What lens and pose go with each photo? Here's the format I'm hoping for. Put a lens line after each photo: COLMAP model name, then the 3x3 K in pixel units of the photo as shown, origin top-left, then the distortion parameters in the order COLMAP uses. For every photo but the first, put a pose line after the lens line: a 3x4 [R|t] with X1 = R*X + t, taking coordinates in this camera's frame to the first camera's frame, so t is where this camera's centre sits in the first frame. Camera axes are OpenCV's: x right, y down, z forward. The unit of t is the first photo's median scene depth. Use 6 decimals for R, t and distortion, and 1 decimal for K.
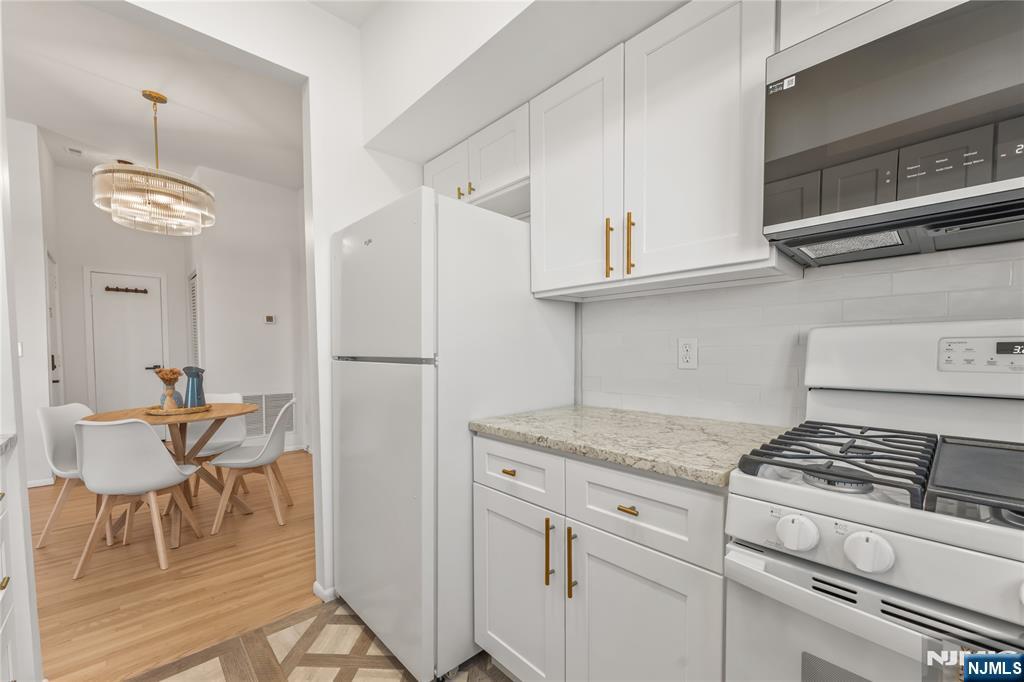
lens RADIAL K [[414.8, 0, 508.5], [0, 414.8, 364.6], [0, 0, 1]] dist [-0.000107, -0.000184]
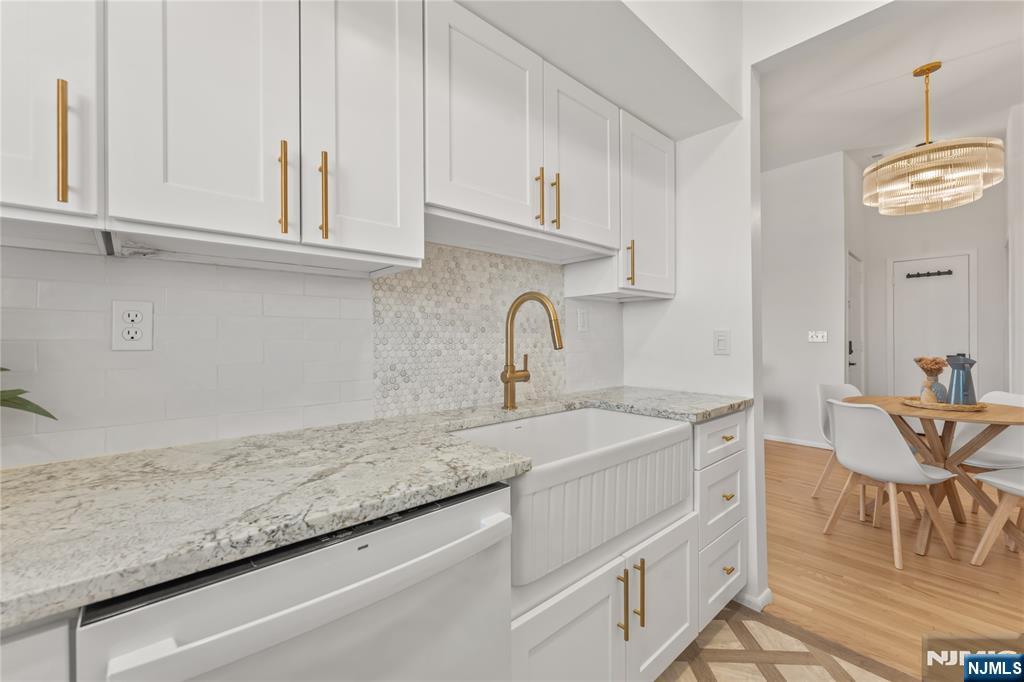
lens RADIAL K [[415.7, 0, 510.2], [0, 415.7, 336.8], [0, 0, 1]] dist [0.000355, -0.000081]
pose [[-0.017462, -0.001209, -0.999847, 0.158398], [-0.030144, 0.999545, -0.000682, -0.010847], [0.999393, 0.030128, -0.017491, 0.127285]]
